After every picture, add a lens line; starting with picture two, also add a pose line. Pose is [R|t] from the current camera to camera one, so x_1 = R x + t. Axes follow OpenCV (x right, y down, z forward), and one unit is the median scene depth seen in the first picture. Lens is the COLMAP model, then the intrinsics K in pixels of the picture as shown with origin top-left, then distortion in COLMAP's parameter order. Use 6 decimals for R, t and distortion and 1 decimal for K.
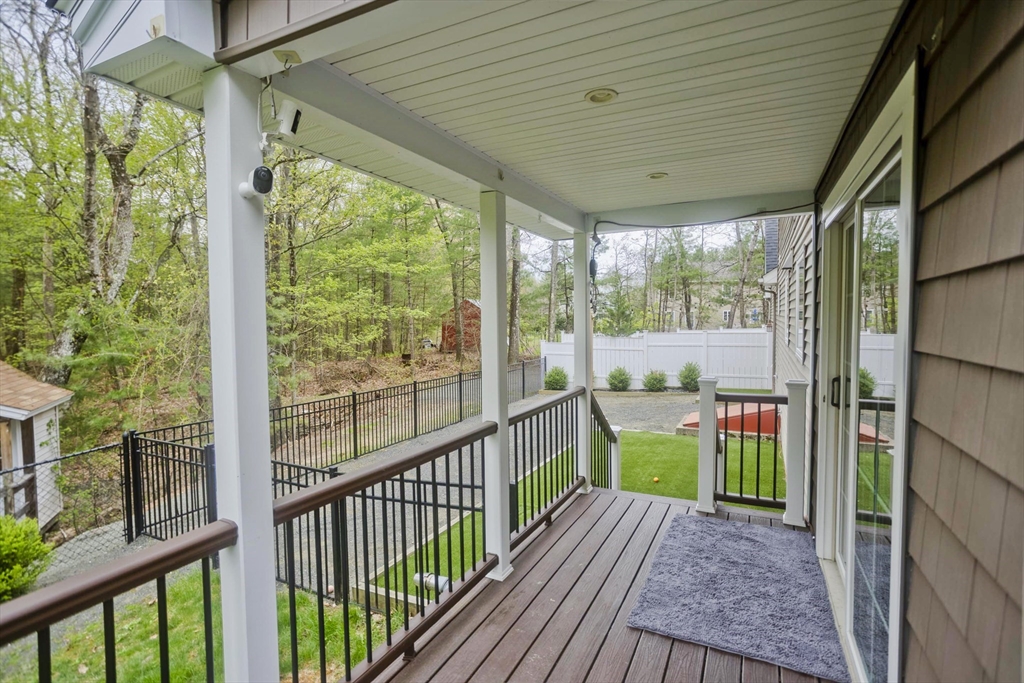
lens RADIAL K [[491.7, 0, 515.0], [0, 491.7, 336.3], [0, 0, 1]] dist [0.001560, 0.000786]
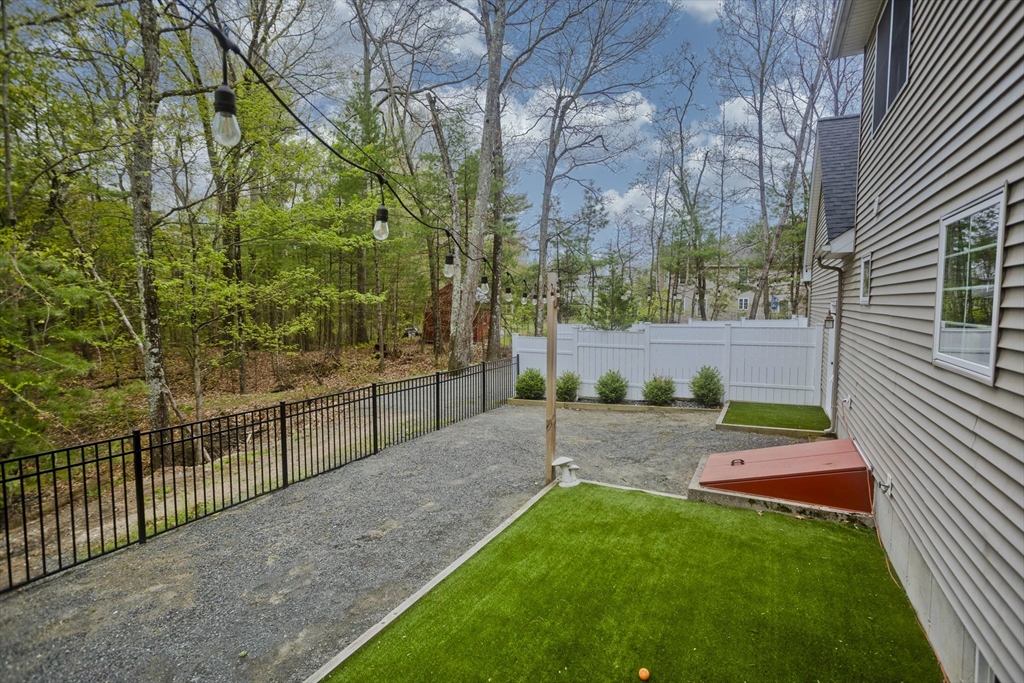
lens RADIAL K [[491.7, 0, 515.0], [0, 491.7, 336.3], [0, 0, 1]] dist [0.001560, 0.000786]
pose [[0.999808, 0.008704, -0.017574, 0.070645], [-0.008212, 0.999578, 0.027881, -0.009770], [0.017809, -0.027731, 0.999457, 0.226910]]
